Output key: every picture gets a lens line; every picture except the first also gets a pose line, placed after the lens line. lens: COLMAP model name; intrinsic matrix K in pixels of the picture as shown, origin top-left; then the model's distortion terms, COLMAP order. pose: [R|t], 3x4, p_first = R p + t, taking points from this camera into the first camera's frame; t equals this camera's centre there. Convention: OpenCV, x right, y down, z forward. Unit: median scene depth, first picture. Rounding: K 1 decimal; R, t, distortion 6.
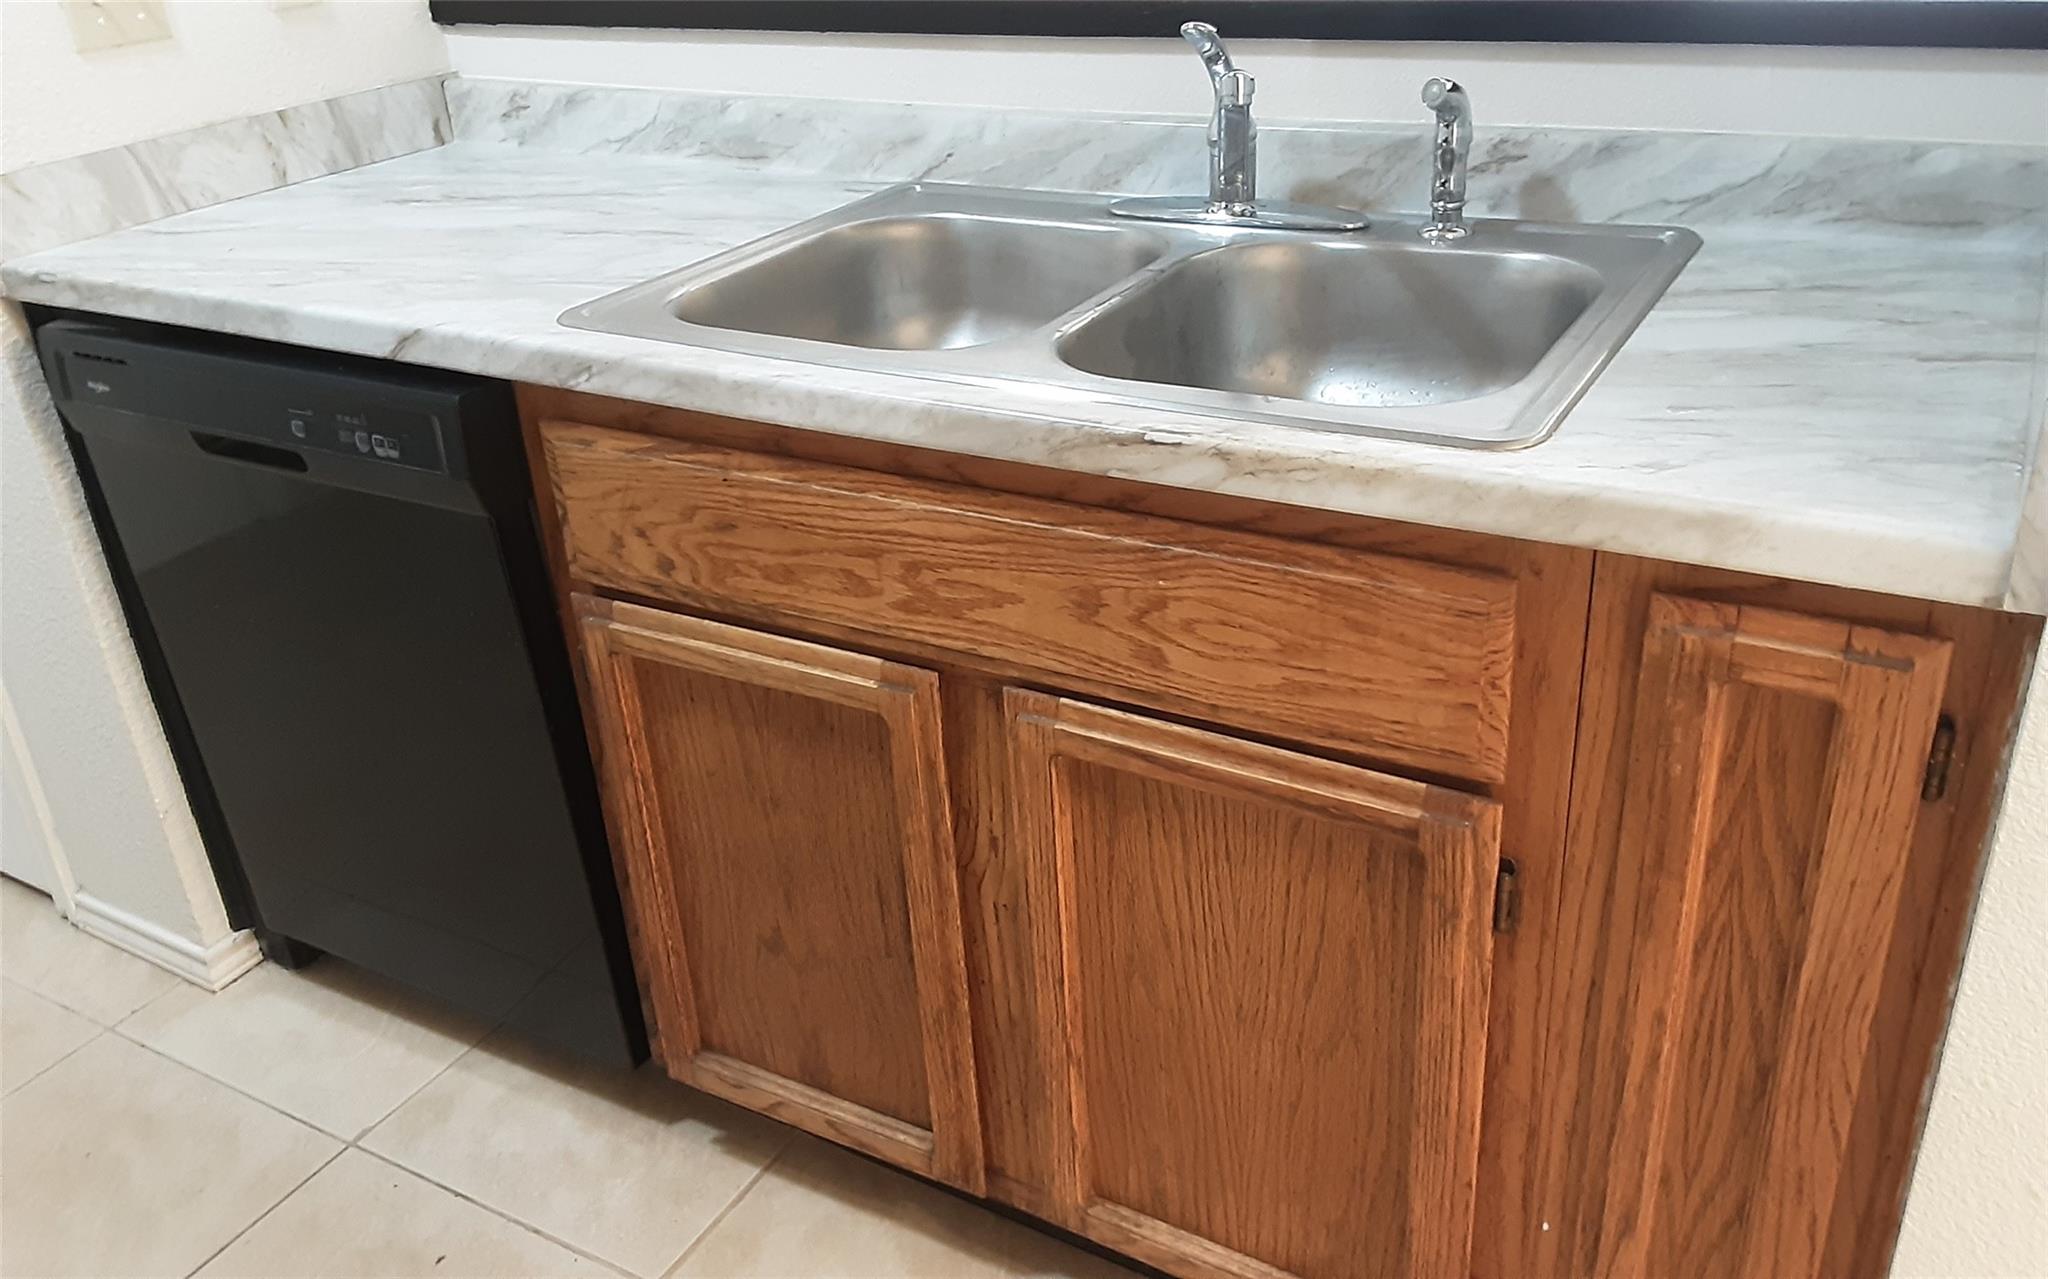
lens RADIAL K [[1681.9, 0, 1024.0], [0, 1681.9, 639.5], [0, 0, 1]] dist [0.088405, -0.000710]
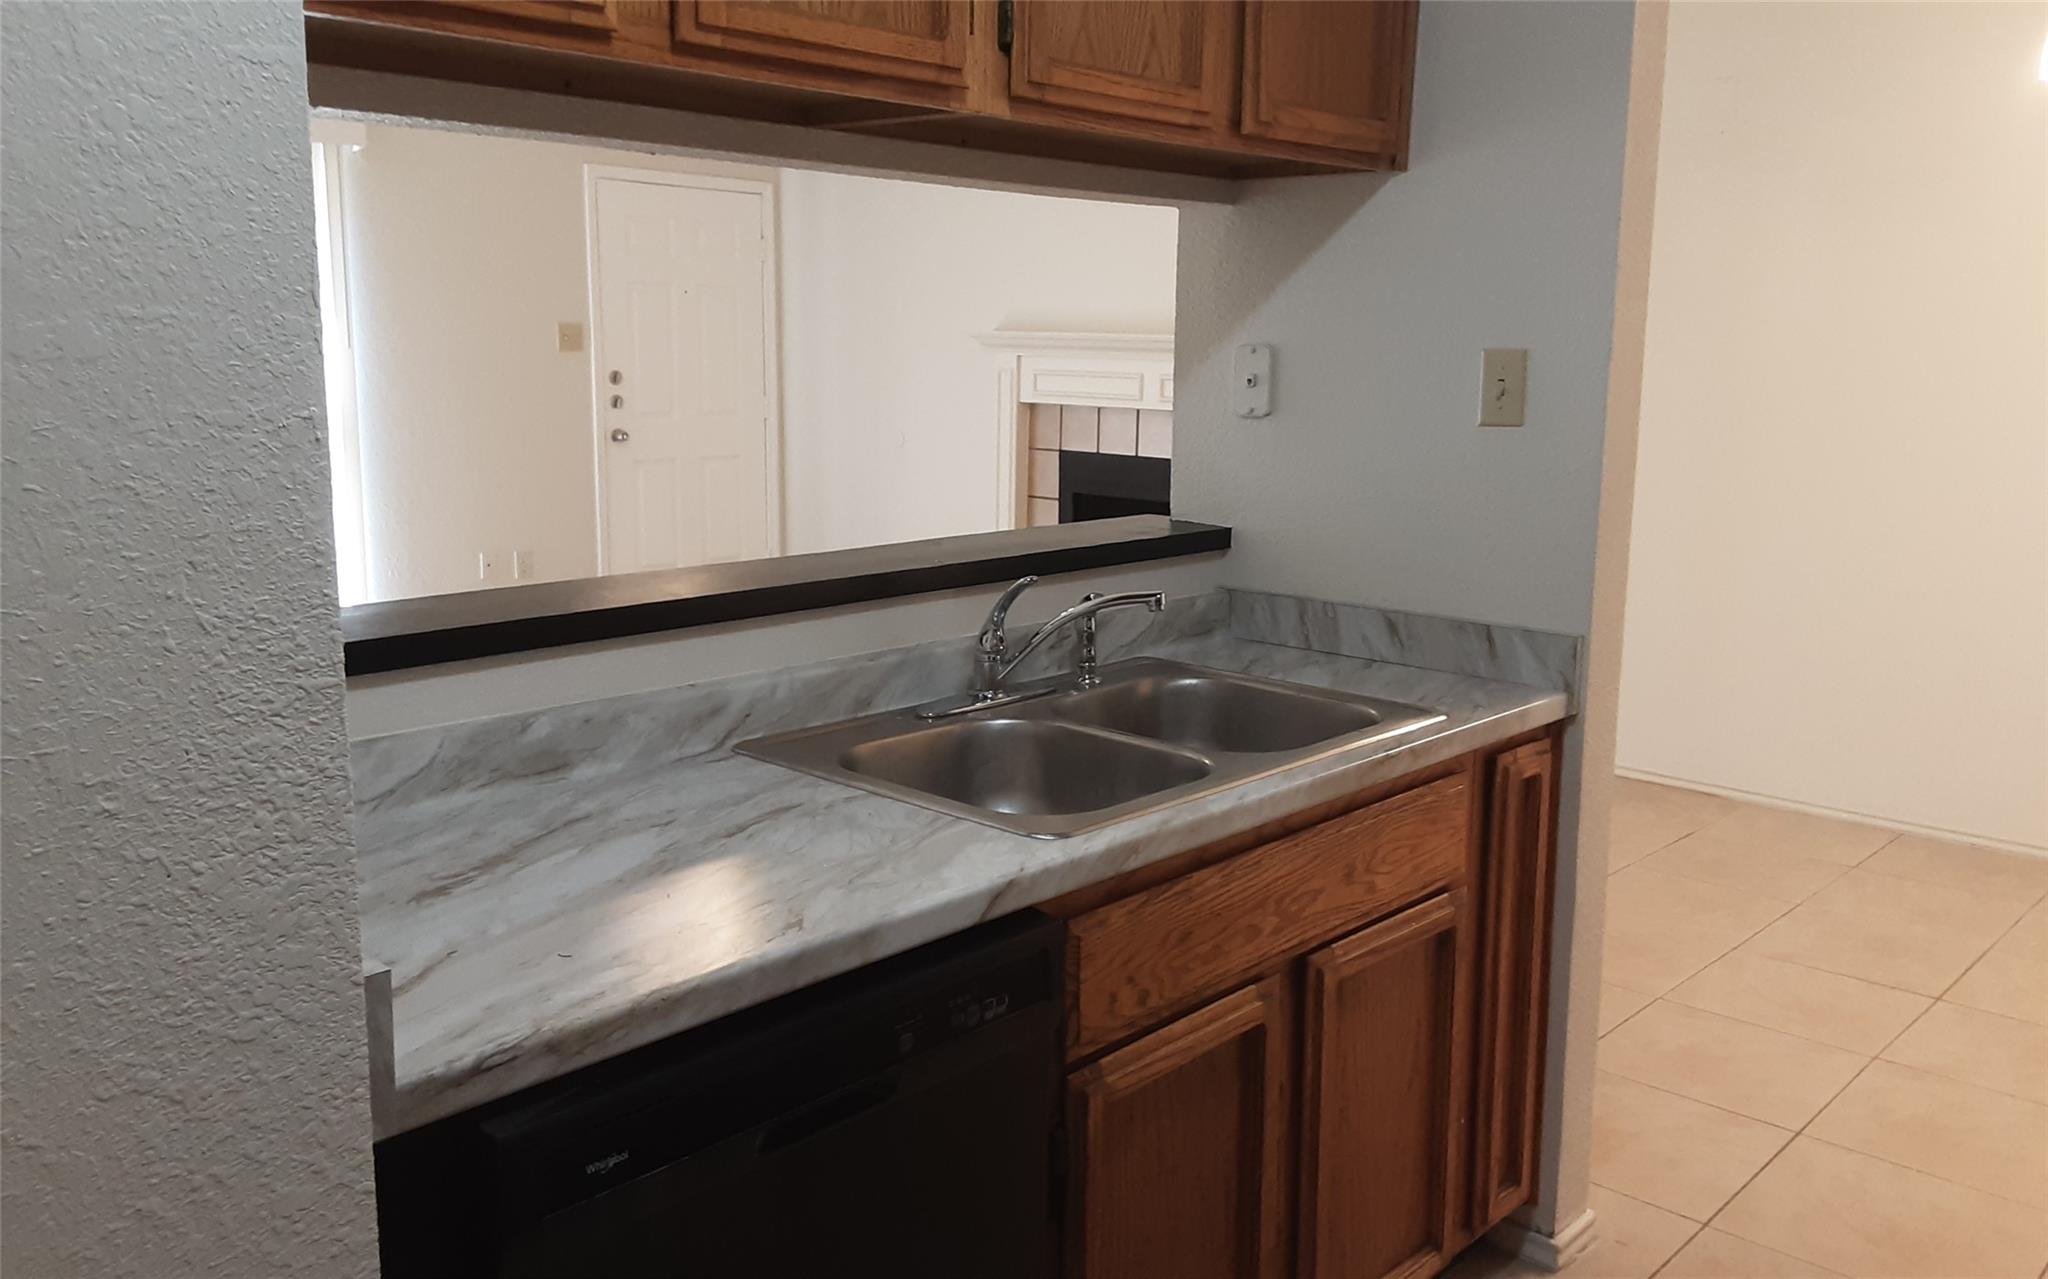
lens RADIAL K [[1681.9, 0, 1024.0], [0, 1681.9, 639.5], [0, 0, 1]] dist [0.088405, -0.000710]
pose [[0.208396, -0.113042, 0.971490, -1.451453], [0.425029, 0.905069, 0.014139, -0.347650], [-0.880864, 0.409965, 0.236659, 0.693823]]
